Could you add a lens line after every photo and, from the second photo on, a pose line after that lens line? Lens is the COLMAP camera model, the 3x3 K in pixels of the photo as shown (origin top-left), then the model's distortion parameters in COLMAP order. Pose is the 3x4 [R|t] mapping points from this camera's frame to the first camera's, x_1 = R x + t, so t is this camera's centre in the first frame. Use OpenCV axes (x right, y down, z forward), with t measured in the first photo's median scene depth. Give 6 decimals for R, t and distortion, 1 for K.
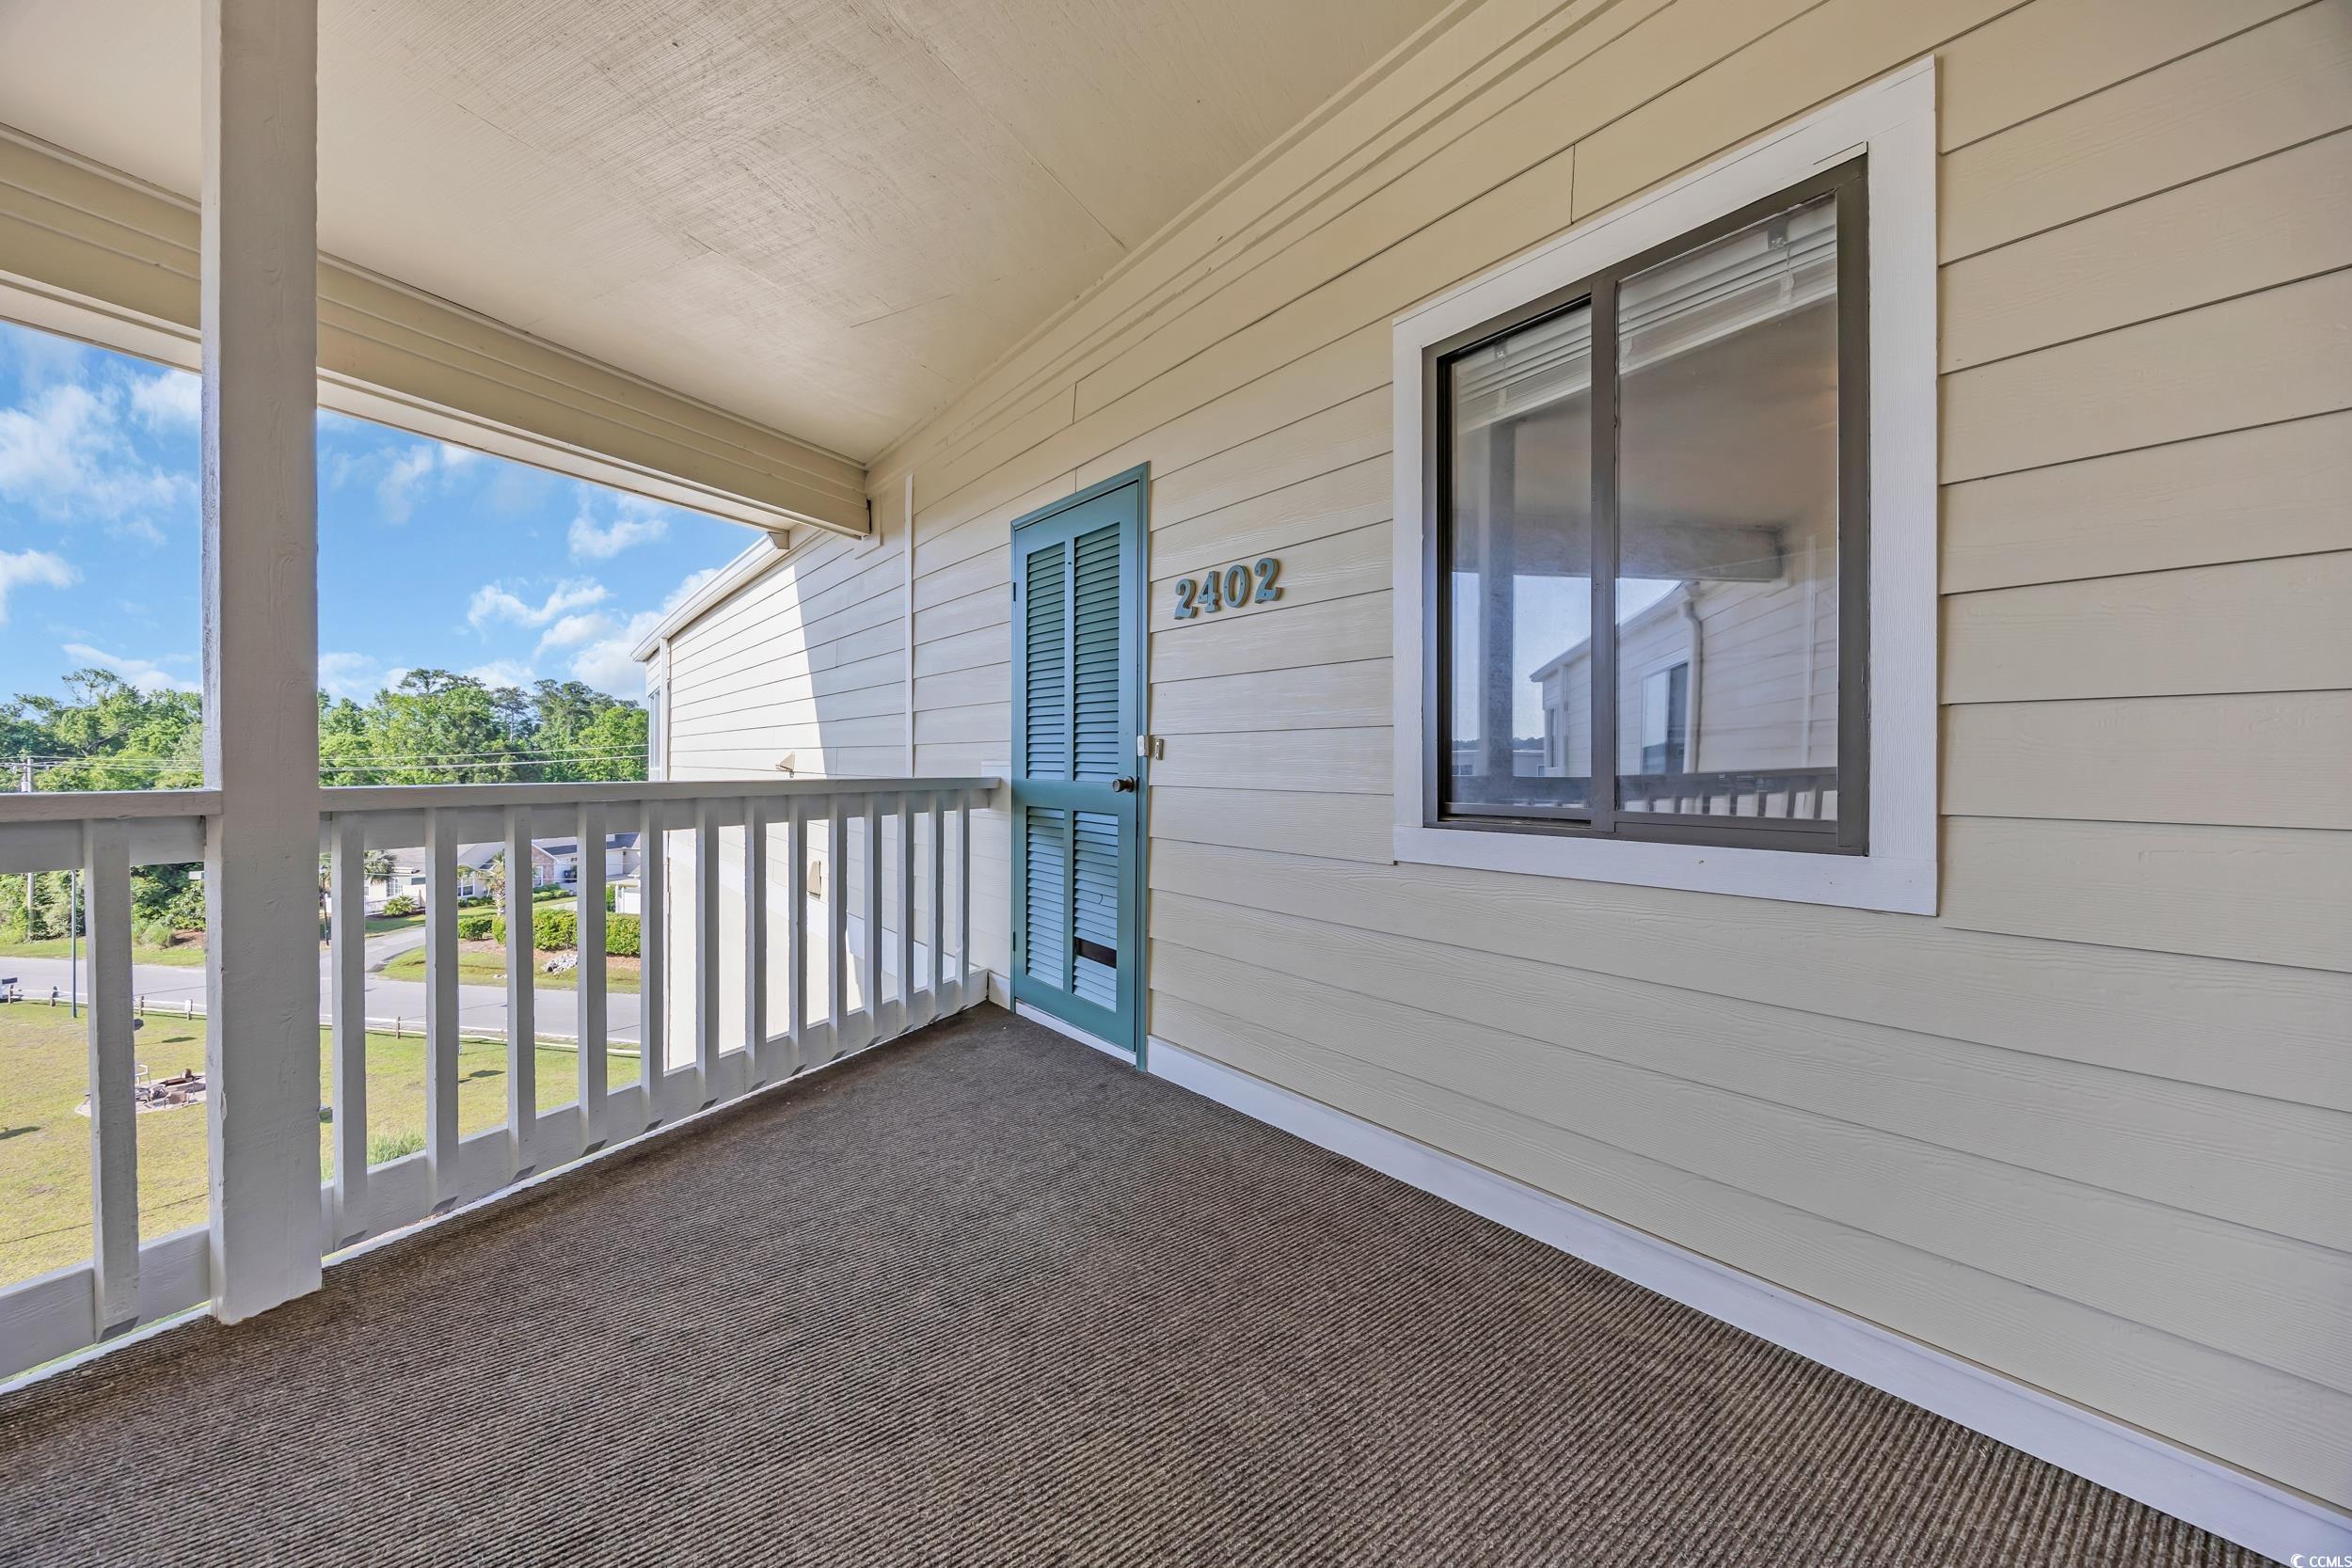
lens RADIAL K [[889.5, 0, 1160.0], [0, 889.5, 770.1], [0, 0, 1]] dist [-0.003043, -0.000542]
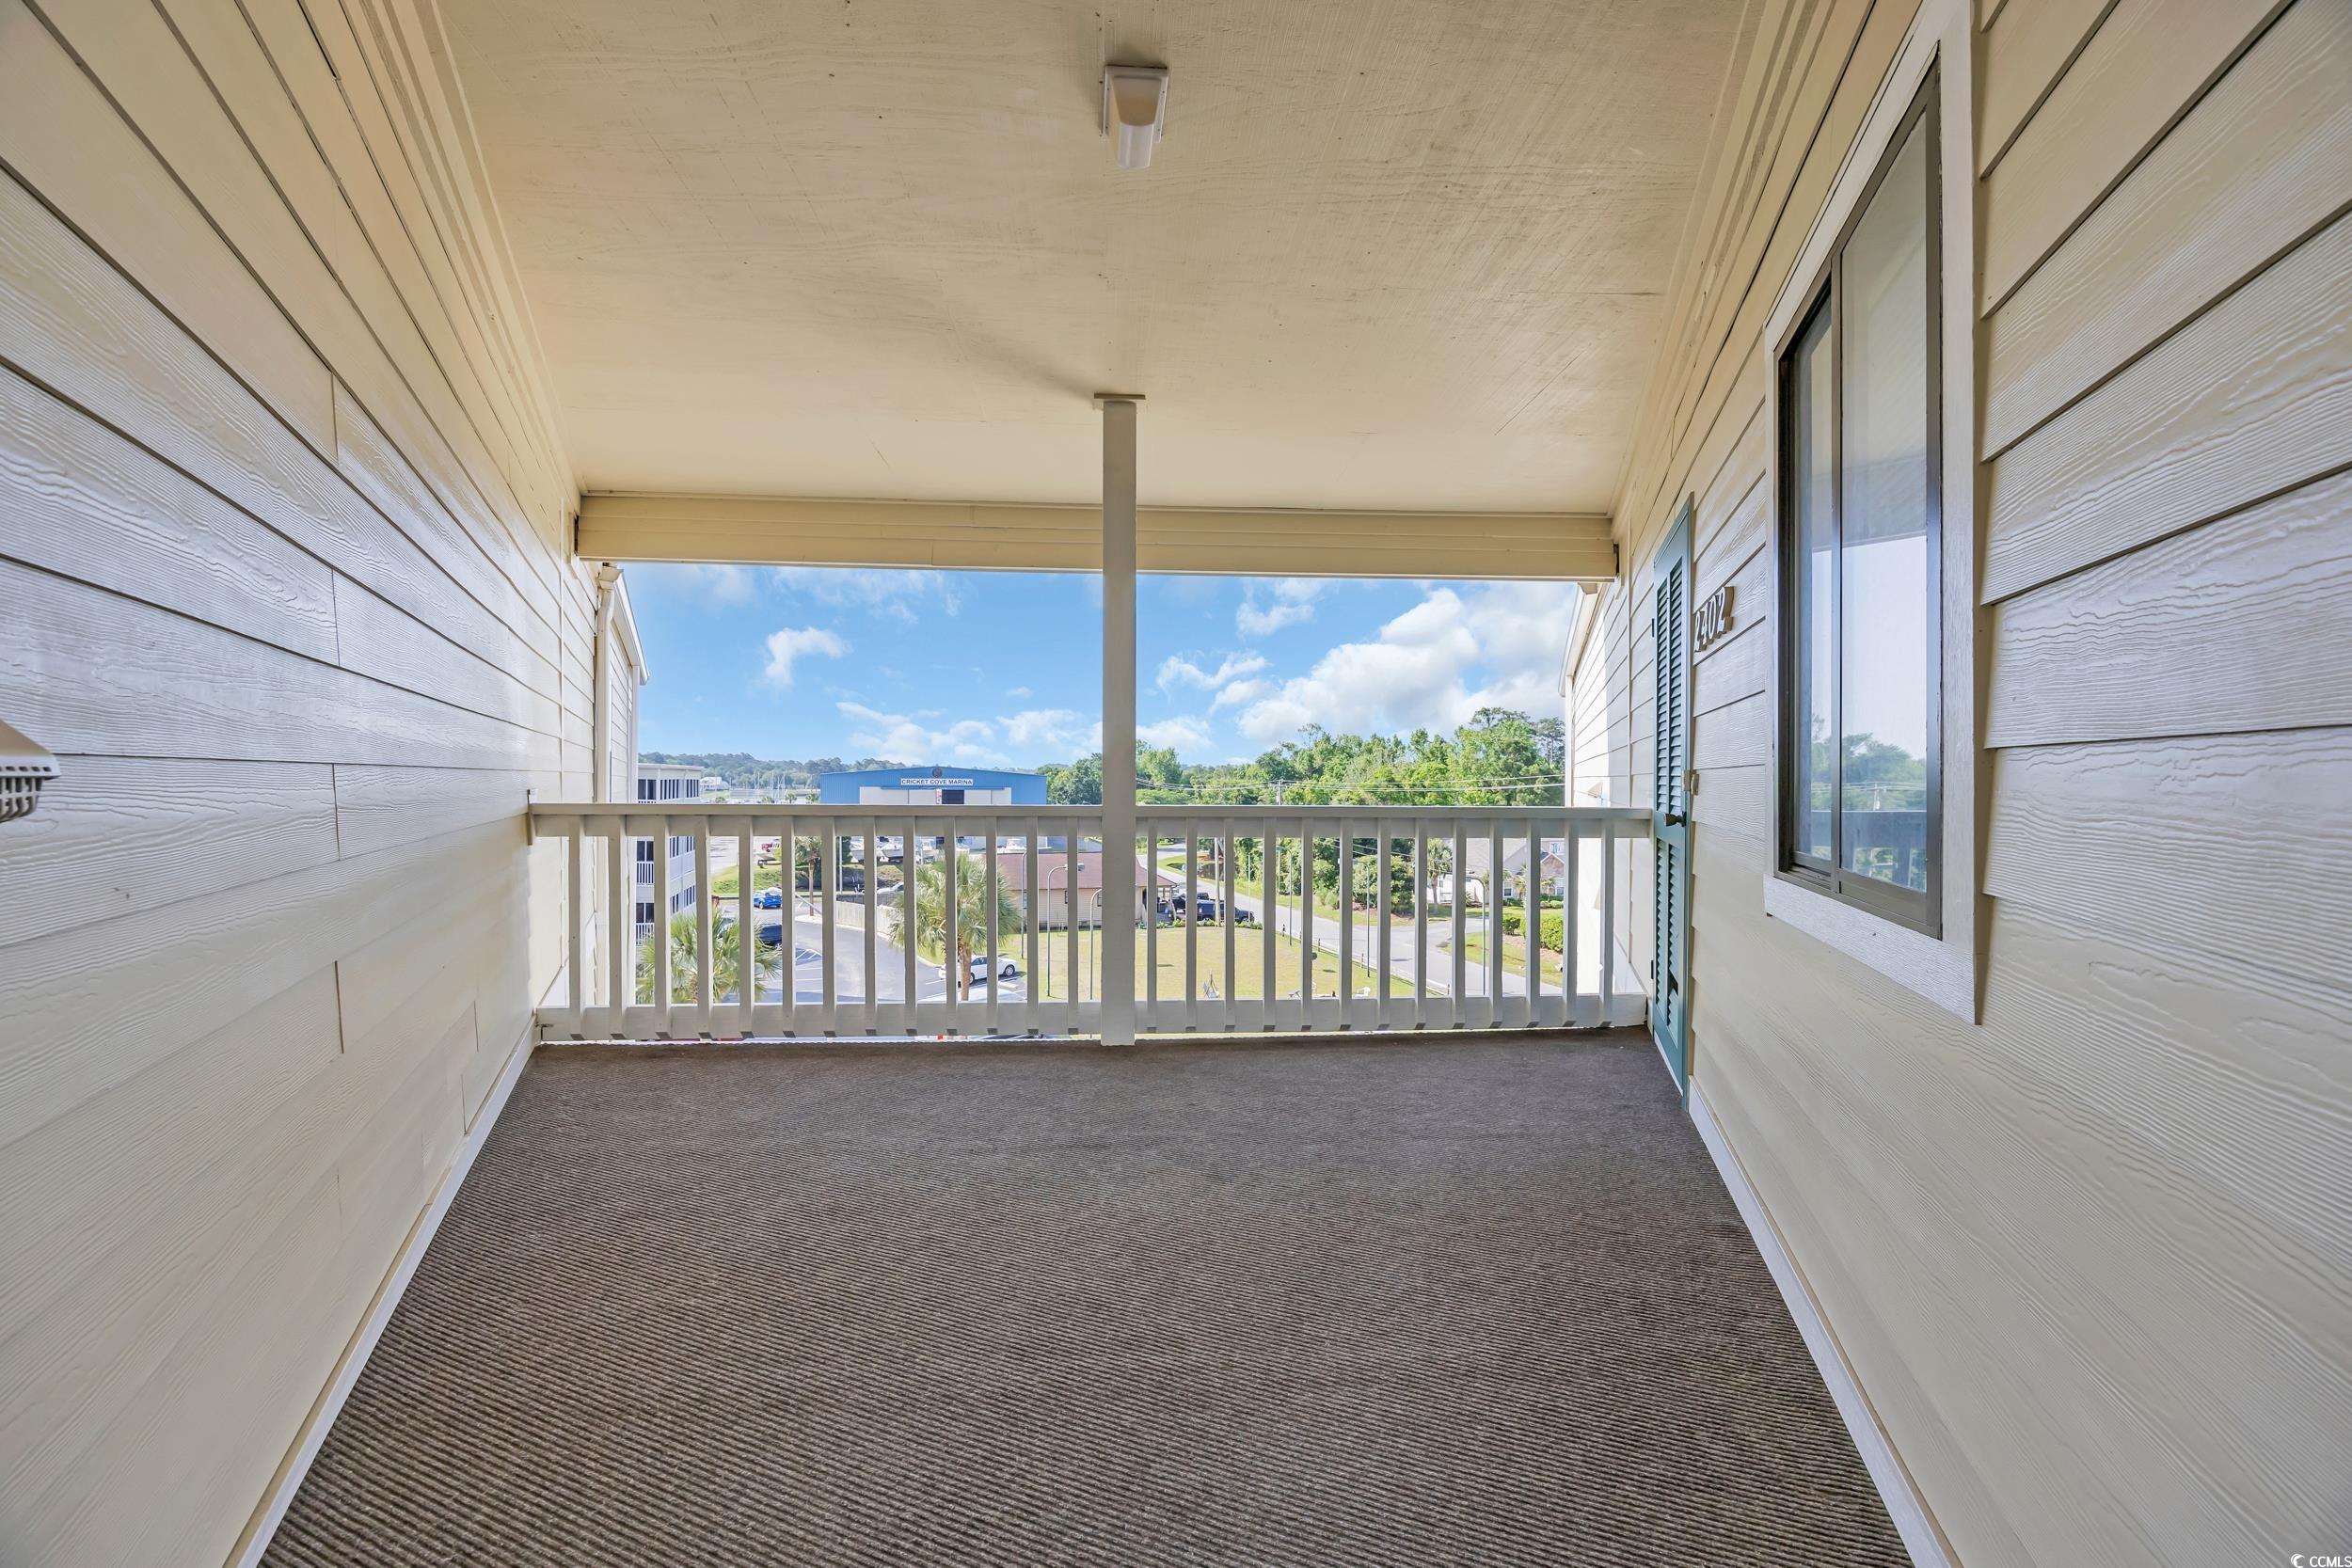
lens RADIAL K [[889.5, 0, 1161.5], [0, 889.5, 790.6], [0, 0, 1]] dist [-0.003043, -0.000542]
pose [[0.495898, 0.006994, -0.868353, 0.495820], [-0.007979, 0.999962, 0.003497, -0.013690], [0.868344, 0.005194, 0.495935, 0.005042]]
